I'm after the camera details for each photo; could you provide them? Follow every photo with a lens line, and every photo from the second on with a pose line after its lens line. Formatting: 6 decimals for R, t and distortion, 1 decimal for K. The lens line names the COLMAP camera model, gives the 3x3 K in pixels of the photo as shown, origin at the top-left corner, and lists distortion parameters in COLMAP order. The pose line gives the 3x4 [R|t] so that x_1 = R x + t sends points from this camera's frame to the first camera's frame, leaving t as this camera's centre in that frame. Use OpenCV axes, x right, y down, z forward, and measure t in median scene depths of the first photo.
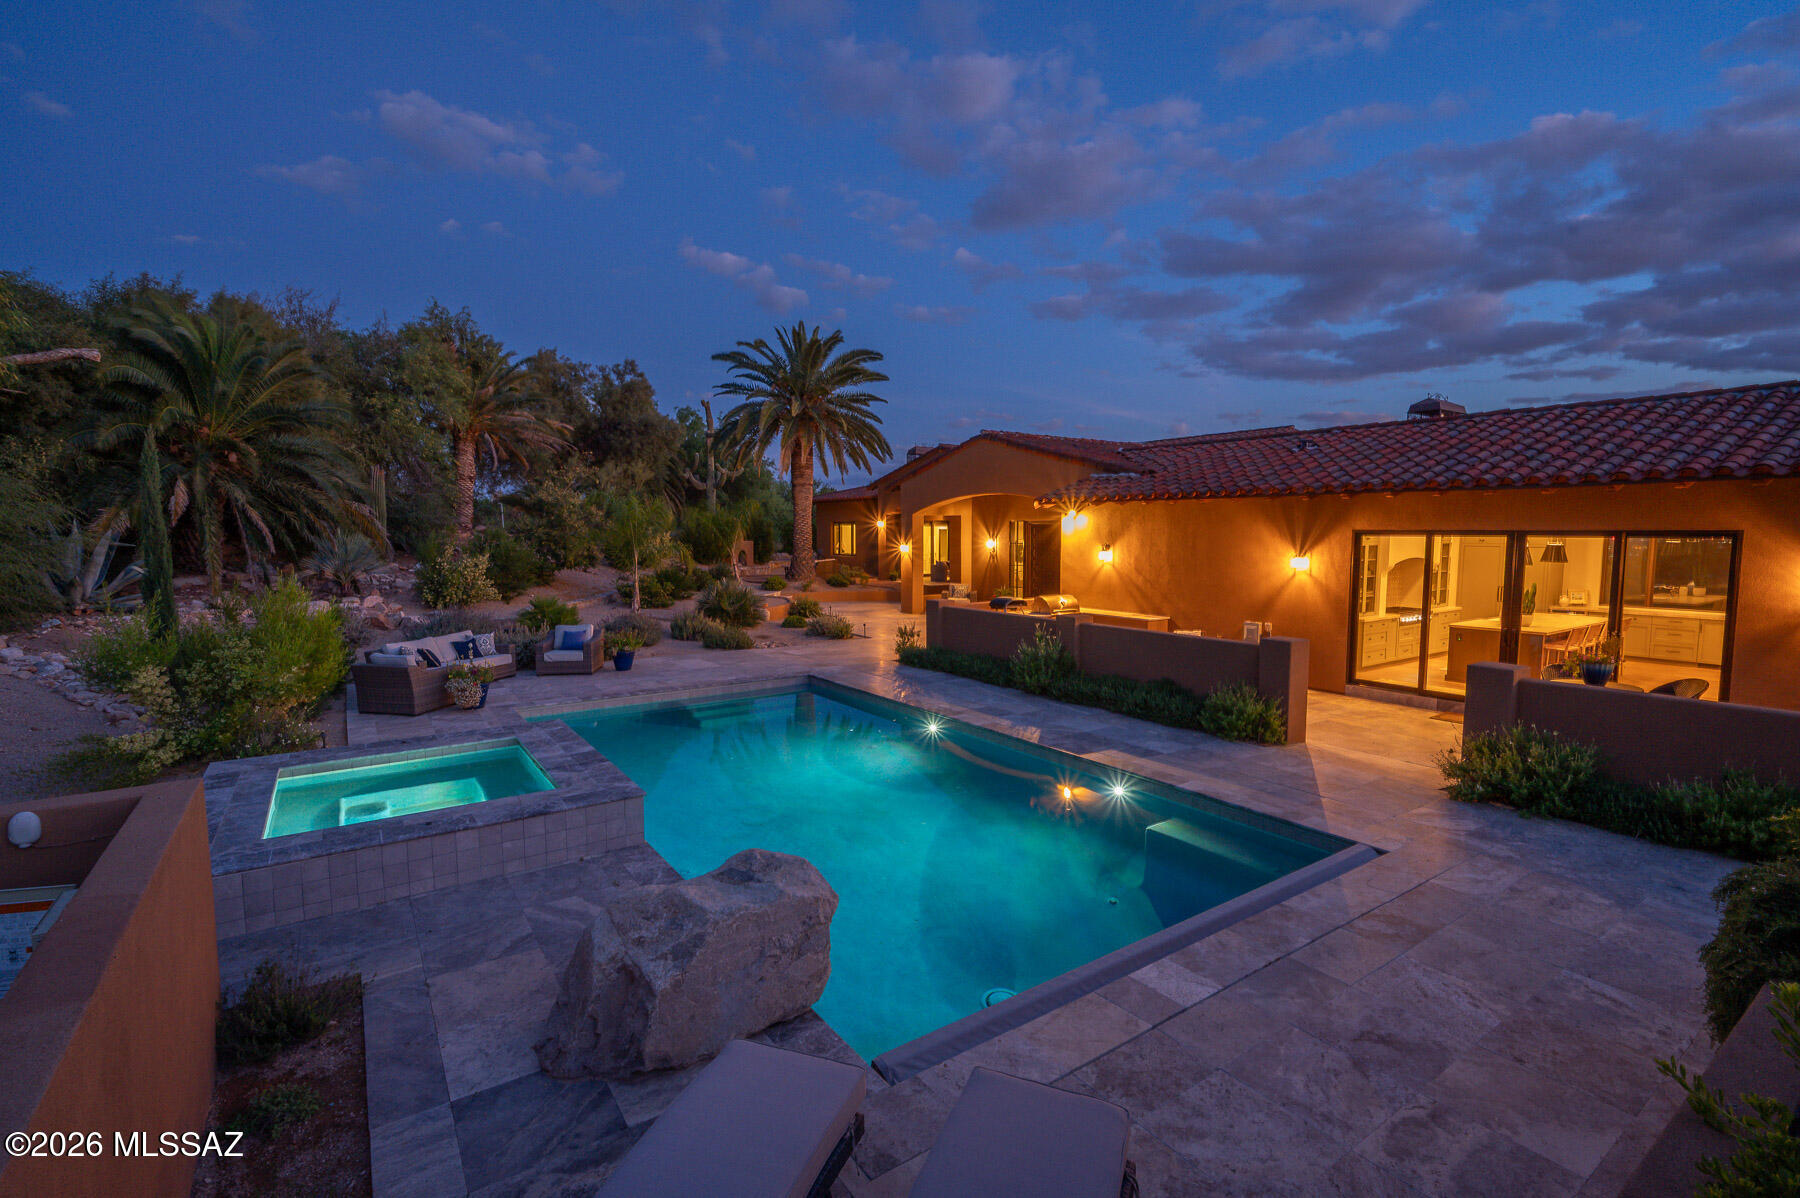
lens RADIAL K [[822.2, 0, 898.7], [0, 822.2, 598.3], [0, 0, 1]] dist [0.000154, -0.000118]
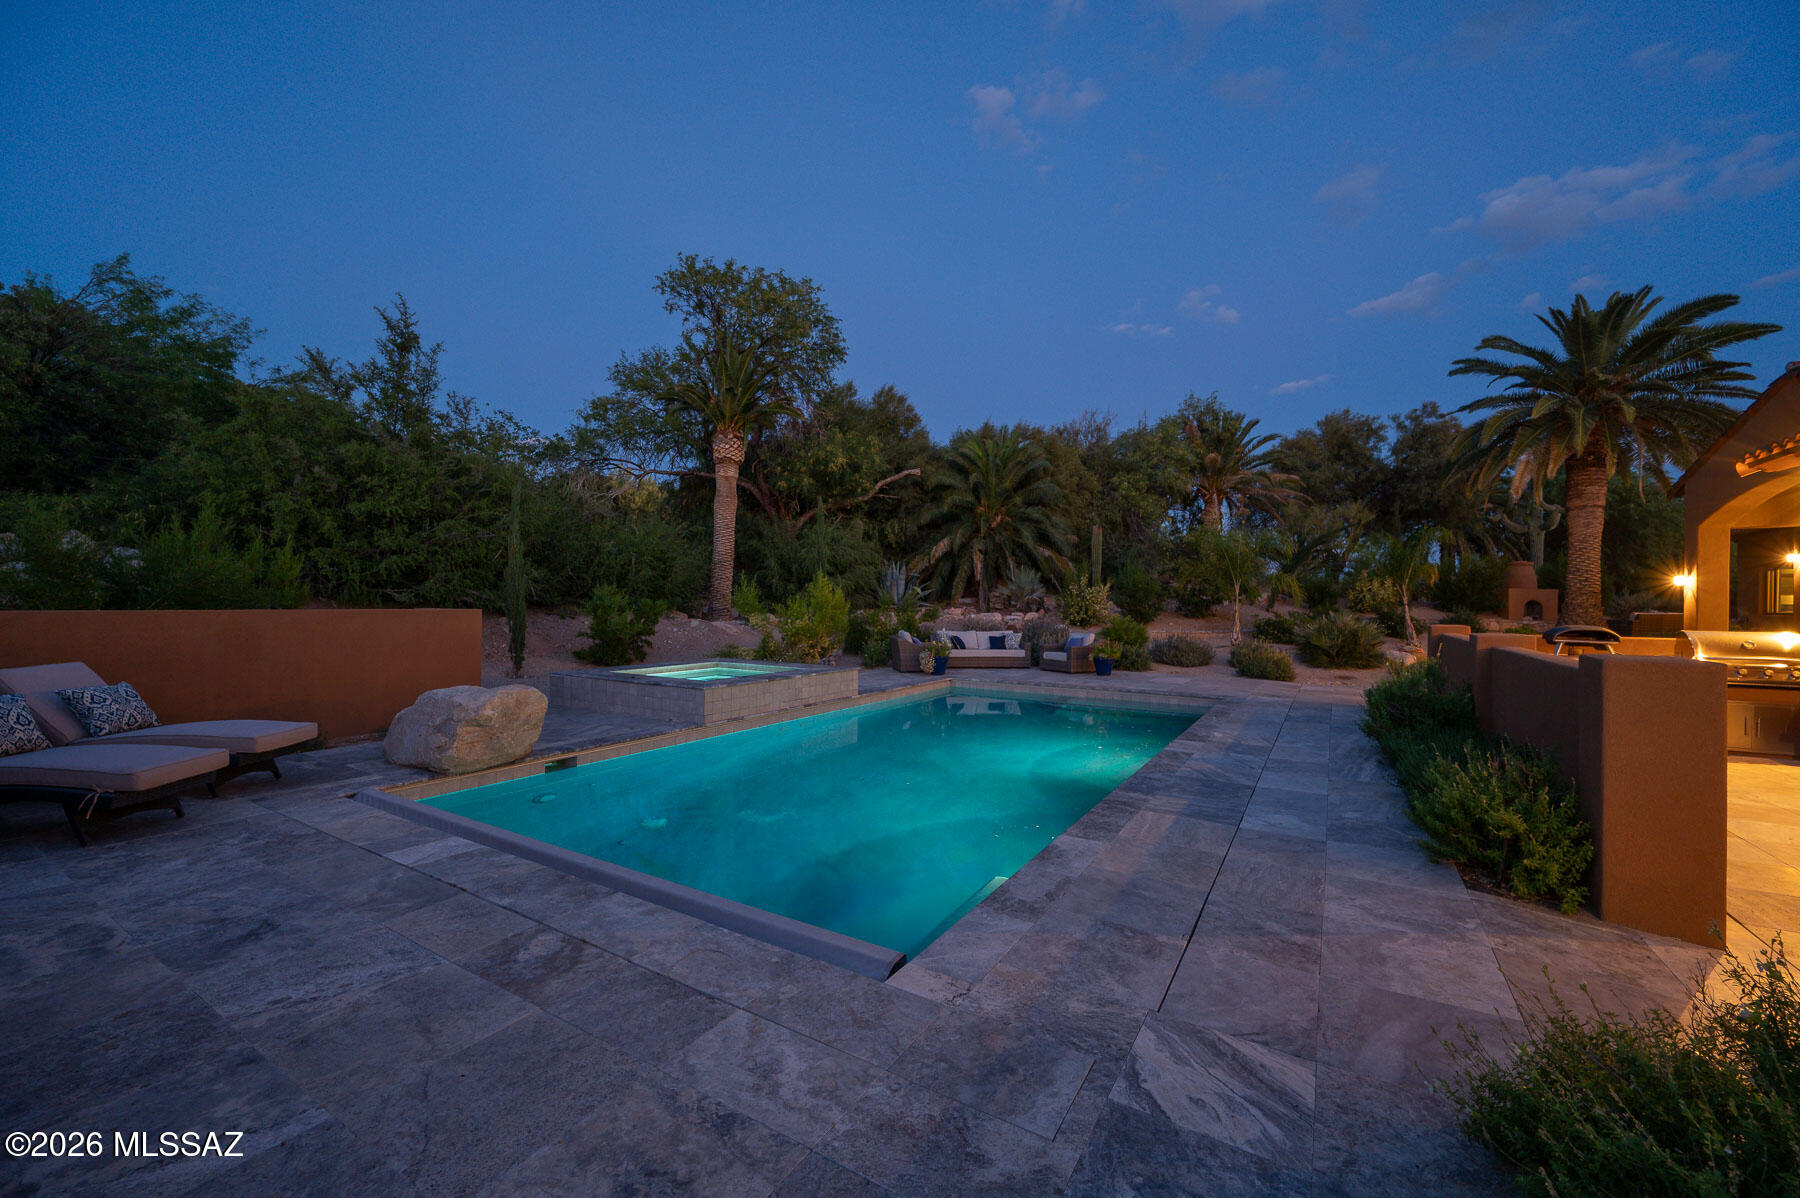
lens RADIAL K [[704.7, 0, 898.9], [0, 704.7, 599.8], [0, 0, 1]] dist [-0.001633, -0.000139]
pose [[0.401809, 0.003343, -0.915717, 1.023056], [-0.086794, 0.995630, -0.034450, 0.102650], [0.911601, 0.093321, 0.400344, 0.859324]]
